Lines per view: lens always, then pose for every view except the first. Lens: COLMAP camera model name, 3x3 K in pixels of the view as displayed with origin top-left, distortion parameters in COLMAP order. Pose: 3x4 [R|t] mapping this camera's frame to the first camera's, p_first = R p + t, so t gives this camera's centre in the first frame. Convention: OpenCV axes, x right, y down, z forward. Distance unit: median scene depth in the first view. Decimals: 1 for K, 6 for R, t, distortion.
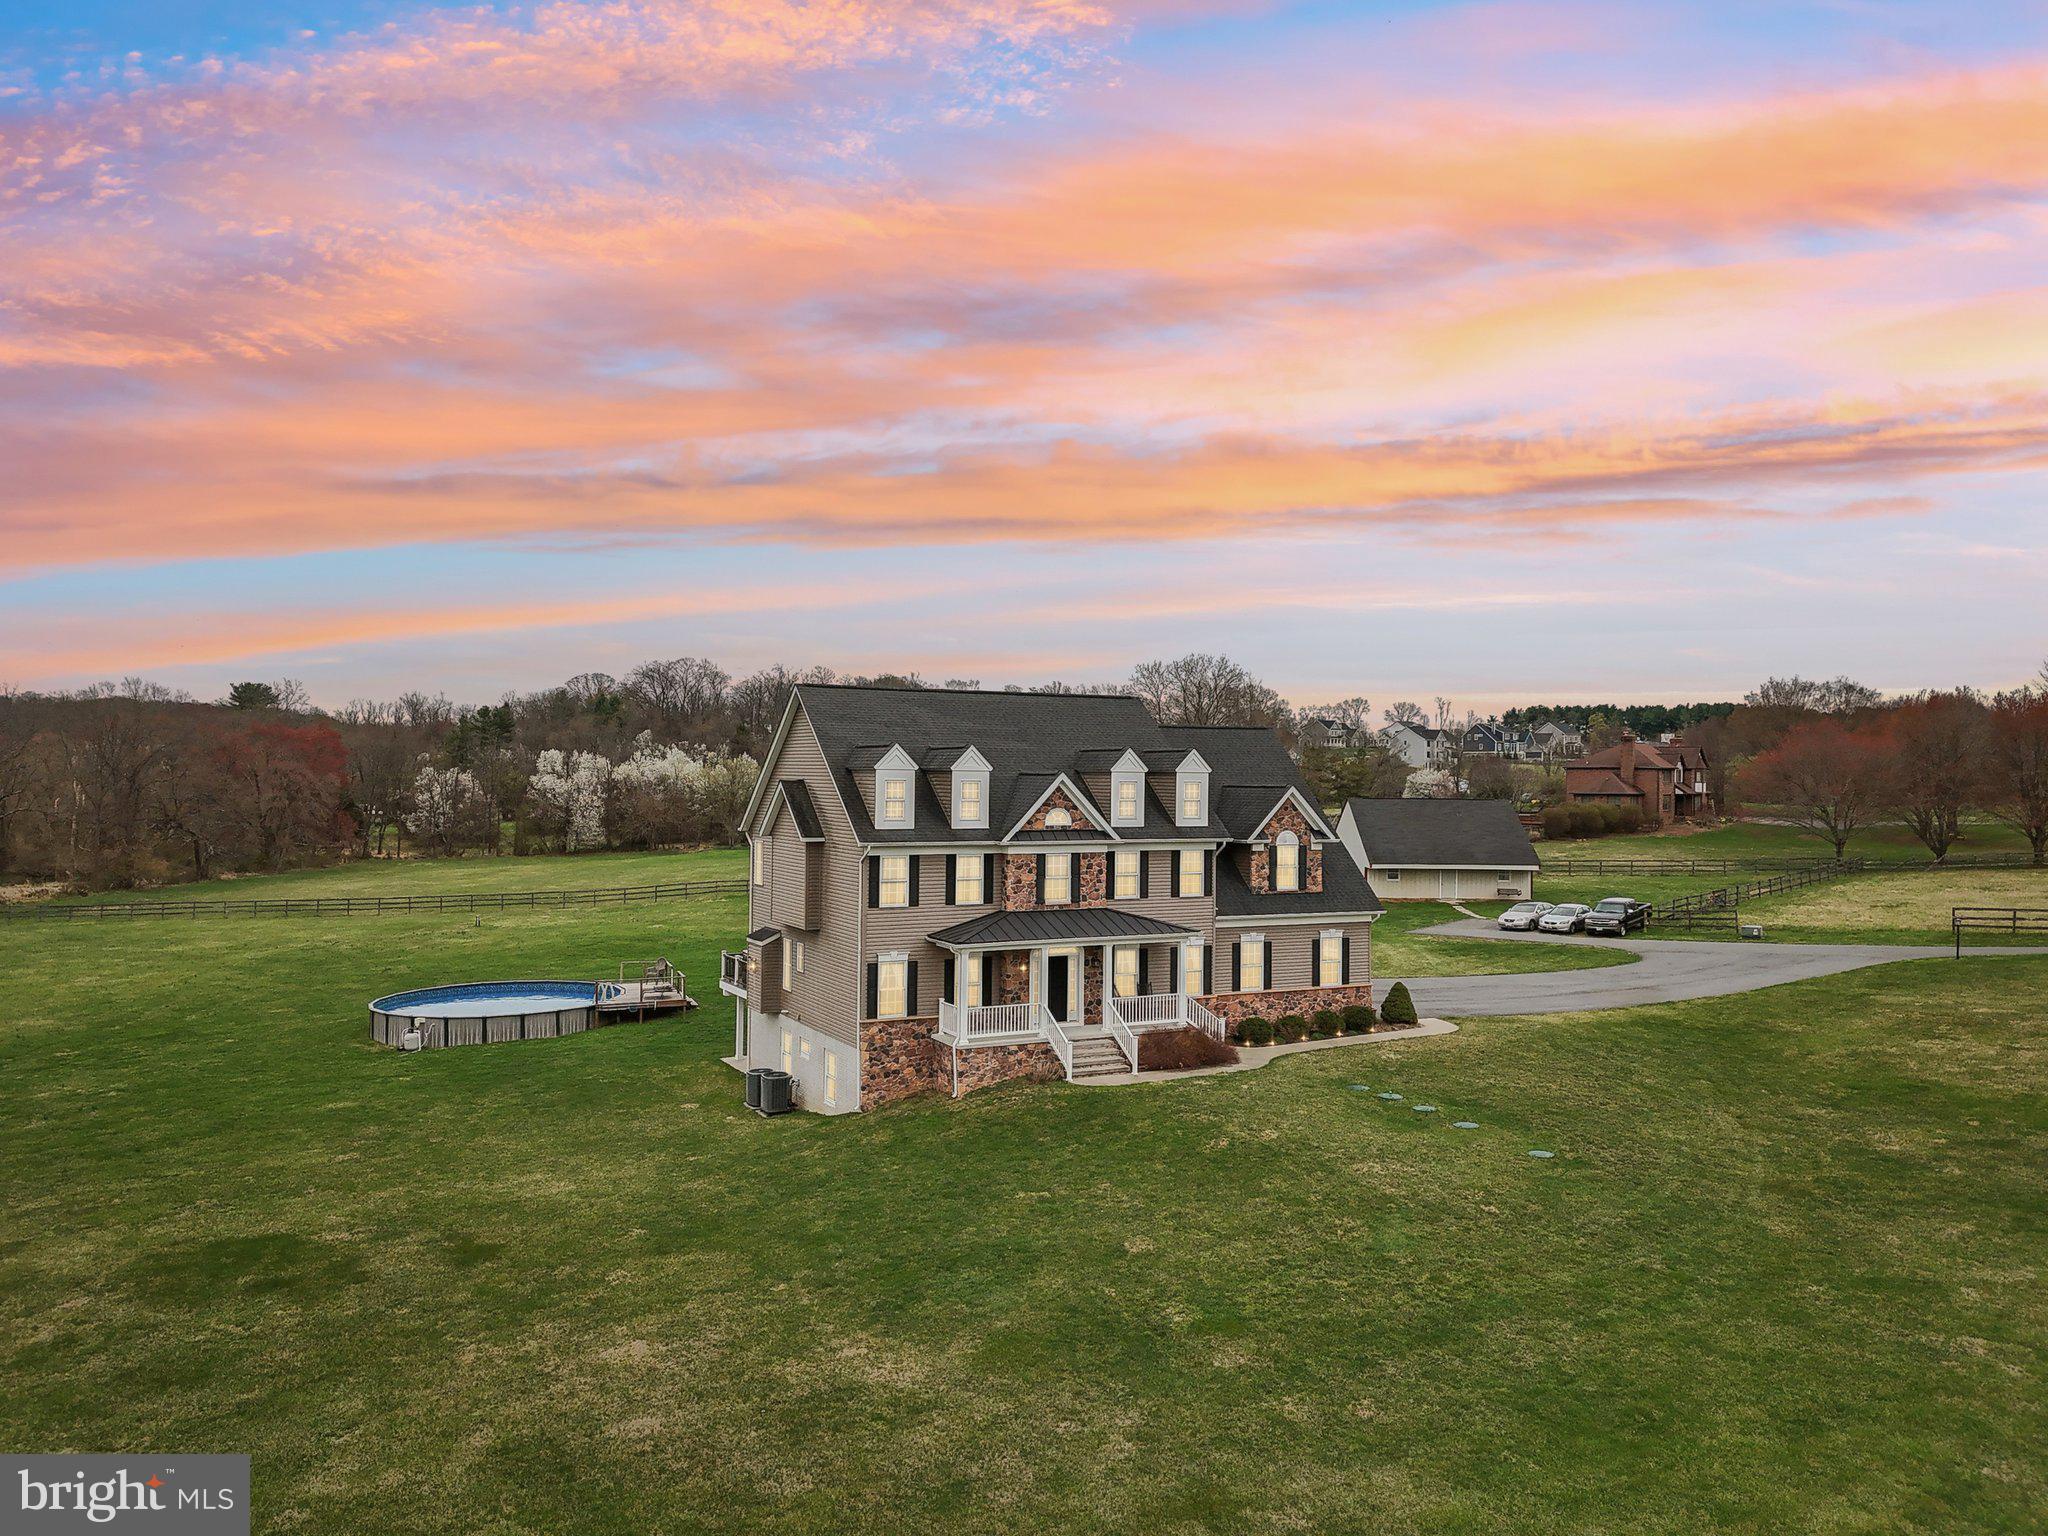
lens RADIAL K [[1520.1, 0, 1024.7], [0, 1520.1, 753.2], [0, 0, 1]] dist [0.083572, -0.090547]
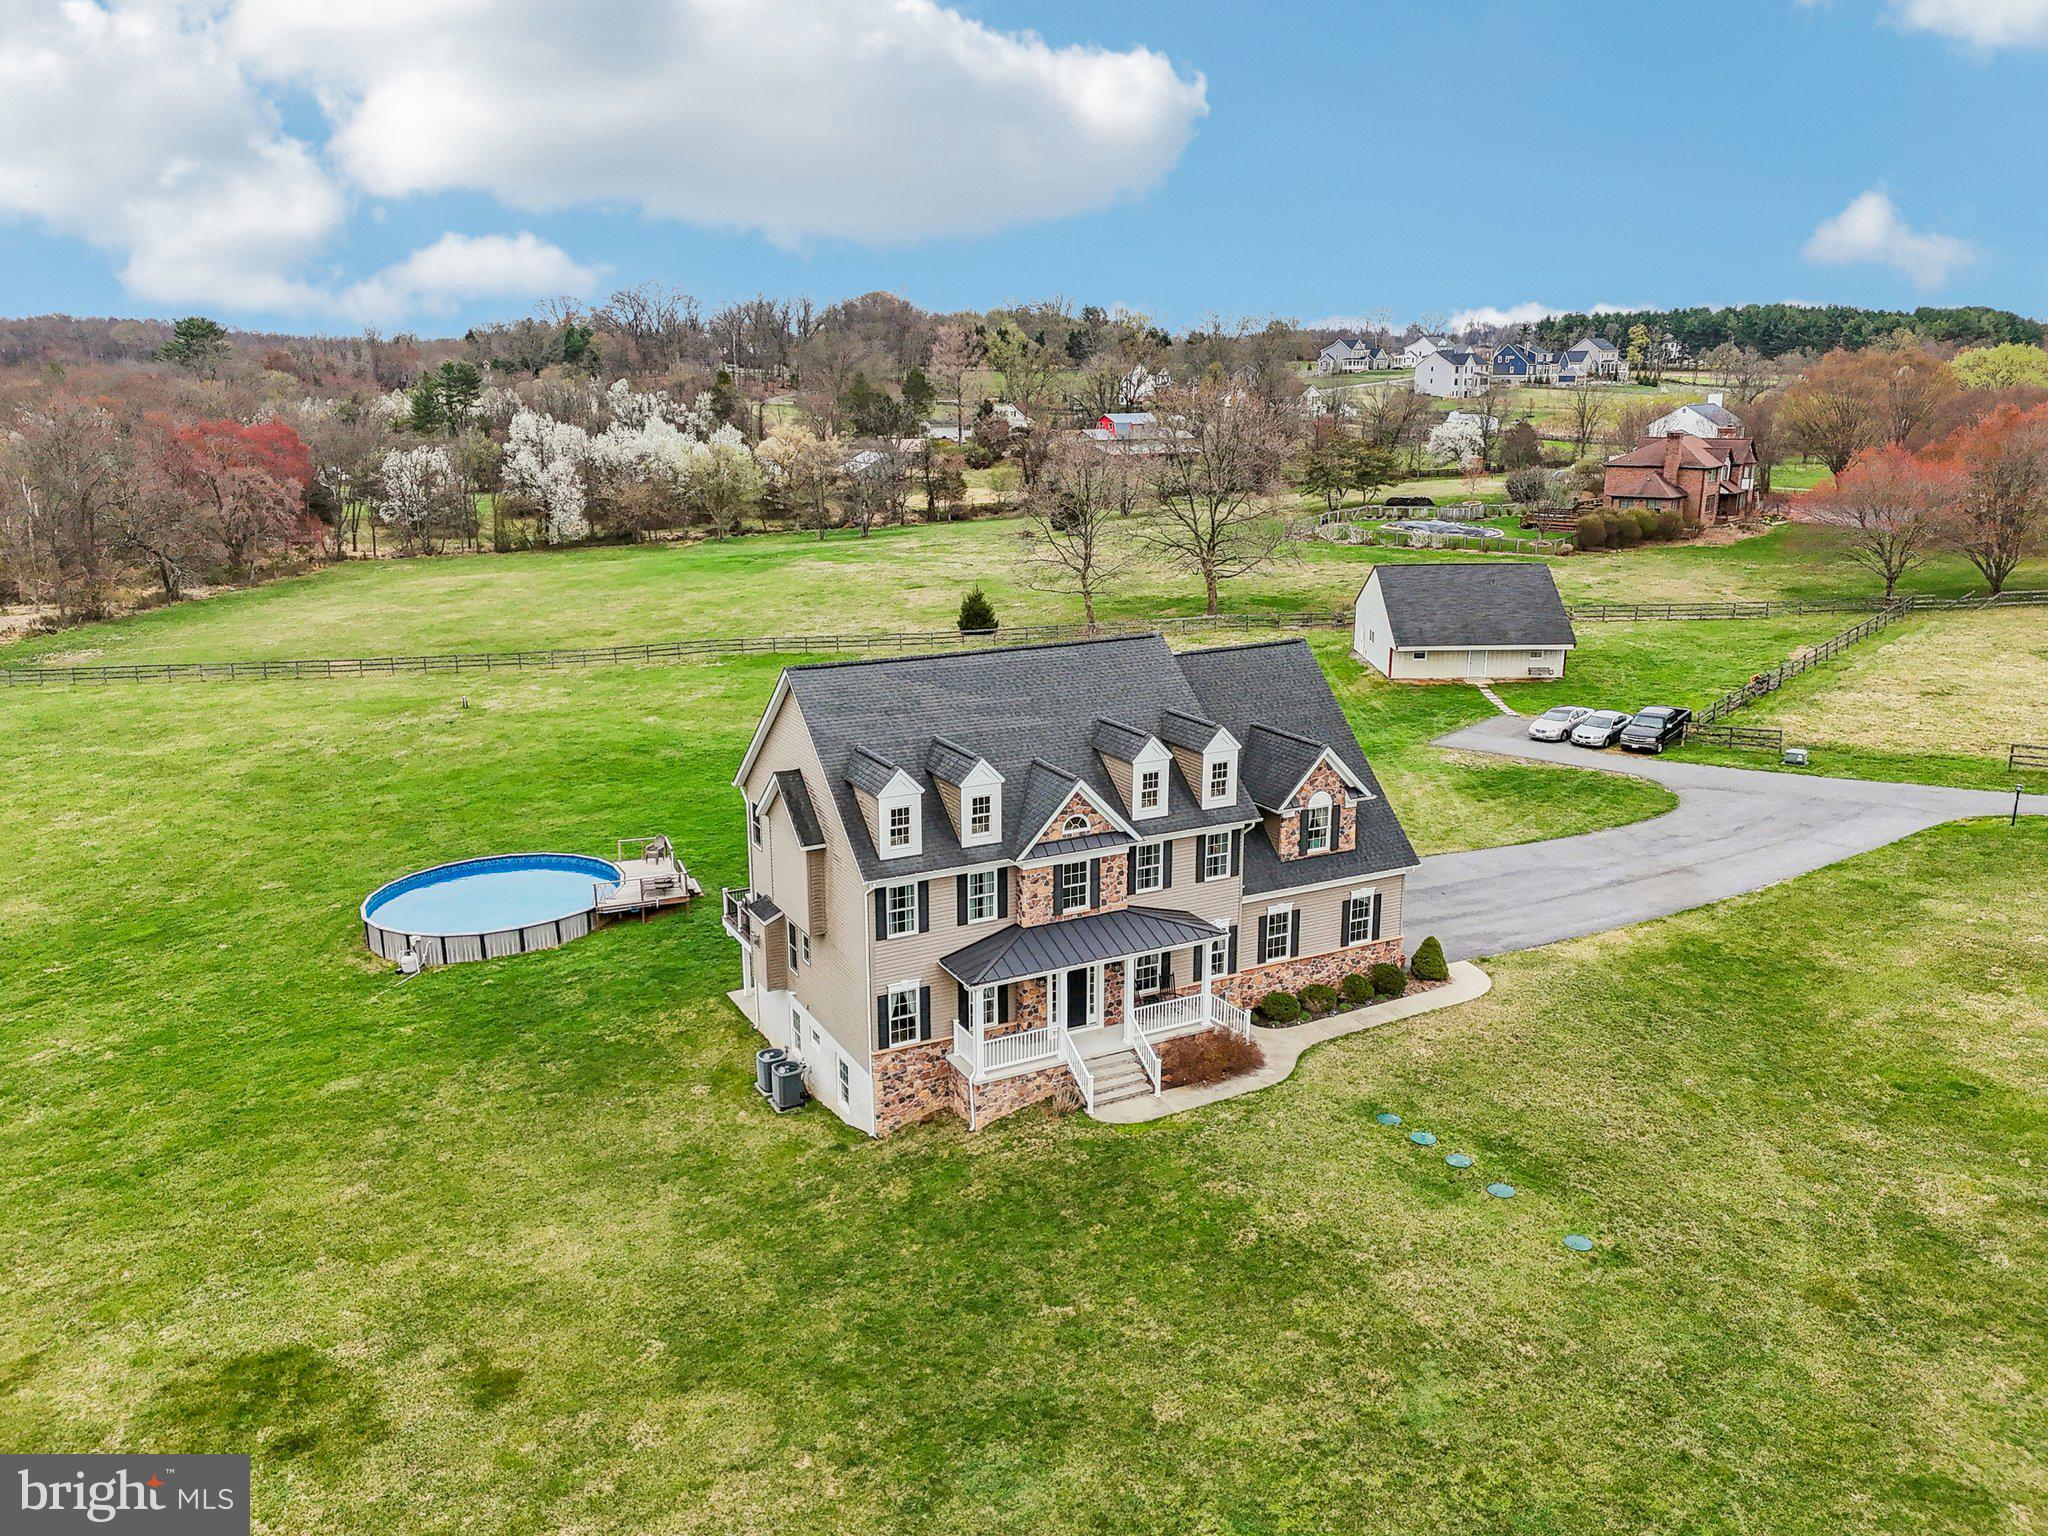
lens RADIAL K [[1550.3, 0, 1024.0], [0, 1550.3, 768.0], [0, 0, 1]] dist [0.082038, -0.083208]
pose [[0.999897, -0.013859, -0.003669, -0.005817], [0.014336, 0.965695, 0.259284, -0.238425], [-0.000050, -0.259310, 0.965794, 0.097272]]
